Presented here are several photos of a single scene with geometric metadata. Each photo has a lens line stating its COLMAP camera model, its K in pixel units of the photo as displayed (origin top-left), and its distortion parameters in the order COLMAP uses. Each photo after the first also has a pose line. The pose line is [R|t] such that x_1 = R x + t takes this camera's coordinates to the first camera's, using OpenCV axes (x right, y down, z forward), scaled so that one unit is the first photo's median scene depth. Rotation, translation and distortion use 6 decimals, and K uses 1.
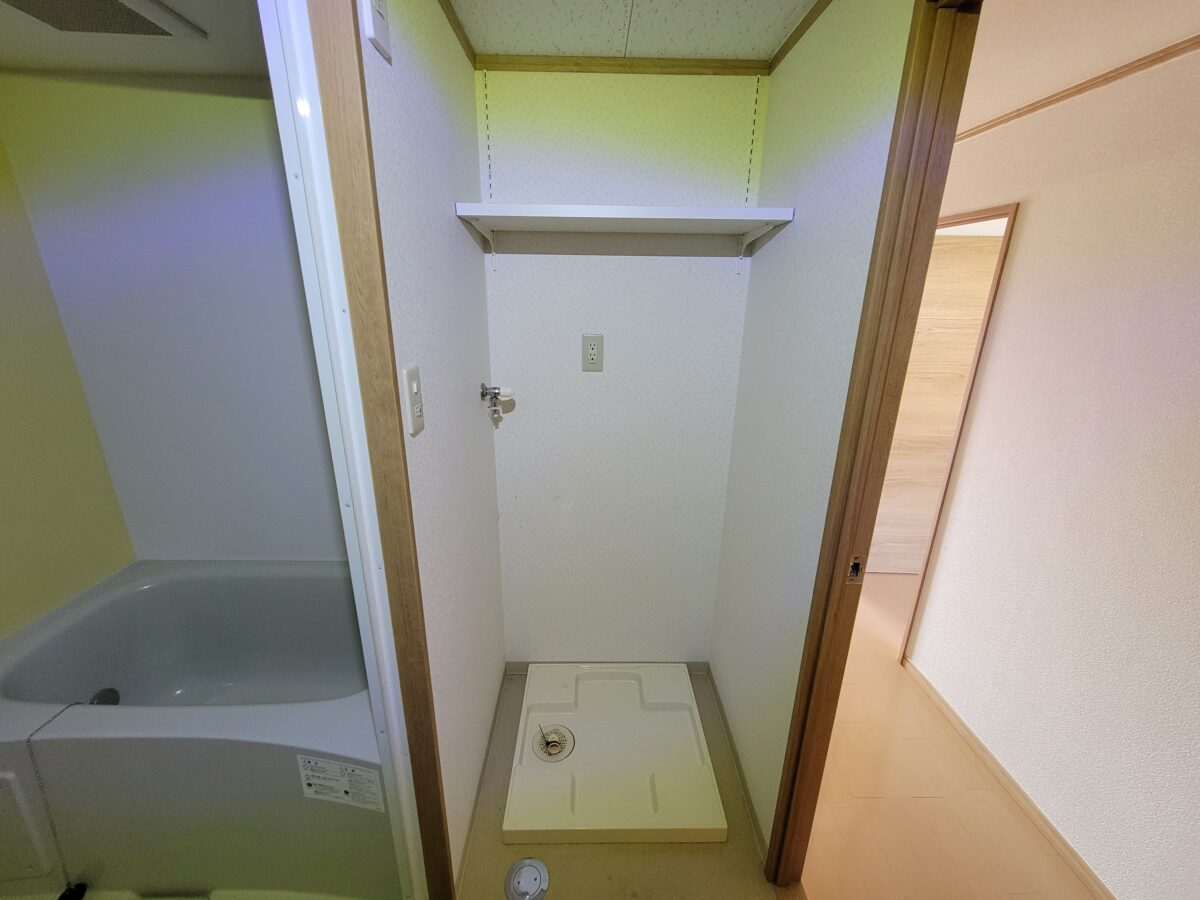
lens RADIAL K [[488.9, 0, 599.7], [0, 488.9, 446.7], [0, 0, 1]] dist [-0.000708, 0.000359]
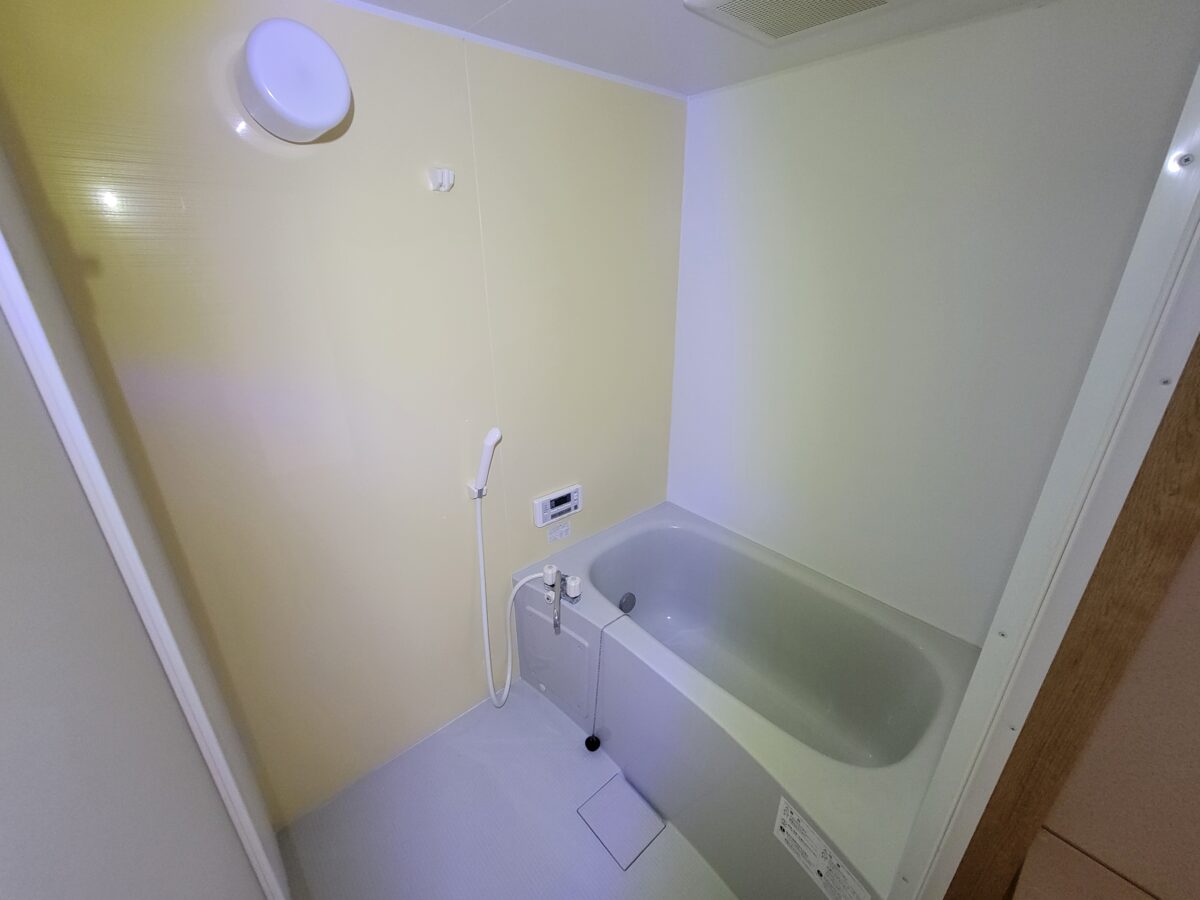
lens RADIAL K [[488.9, 0, 599.7], [0, 488.9, 446.7], [0, 0, 1]] dist [-0.000708, 0.000359]
pose [[0.646266, 0.270127, -0.713703, -0.349707], [-0.223014, 0.961279, 0.161889, -0.095422], [0.729798, 0.054543, 0.681484, 0.056676]]
